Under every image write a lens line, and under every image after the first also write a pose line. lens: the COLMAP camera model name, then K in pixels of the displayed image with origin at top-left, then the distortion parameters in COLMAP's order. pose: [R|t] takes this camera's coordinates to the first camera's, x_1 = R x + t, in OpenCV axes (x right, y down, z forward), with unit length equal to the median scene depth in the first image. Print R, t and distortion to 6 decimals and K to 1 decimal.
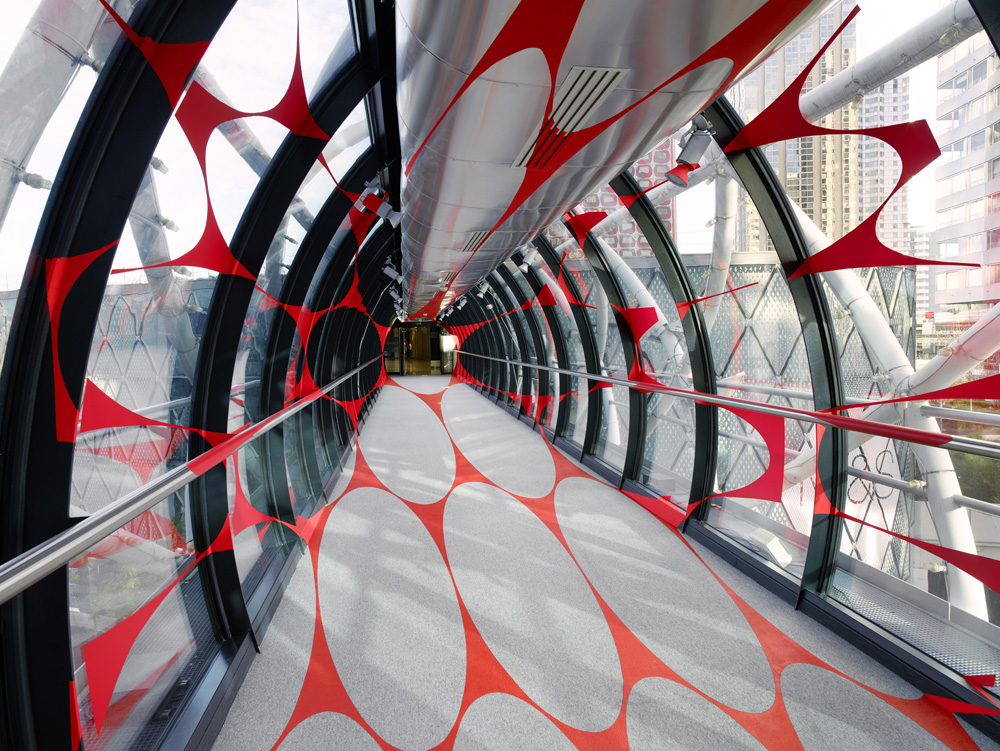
lens RADIAL K [[829.0, 0, 500.0], [0, 829.0, 375.5], [0, 0, 1]] dist [-0.002780, 0.000049]
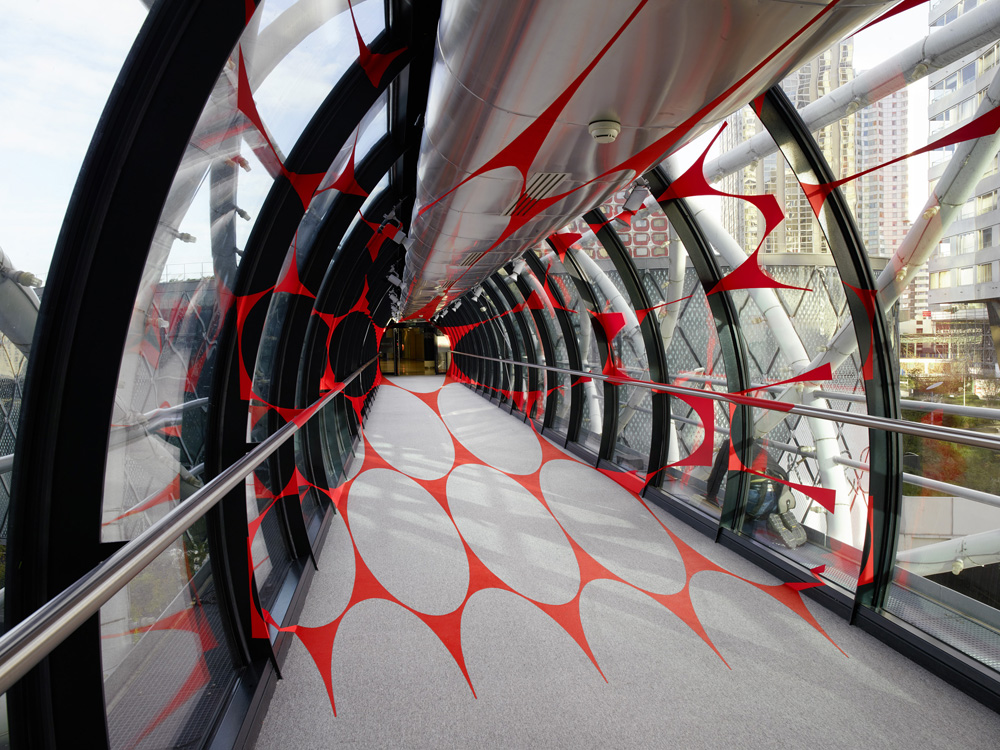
lens RADIAL K [[880.6, 0, 540.1], [0, 880.6, 388.3], [0, 0, 1]] dist [-0.008897, 0.003331]
pose [[0.998625, -0.005292, 0.052147, 0.001020], [0.004677, 0.999918, 0.011907, 0.008221], [-0.052206, -0.011646, 0.998568, -0.202726]]
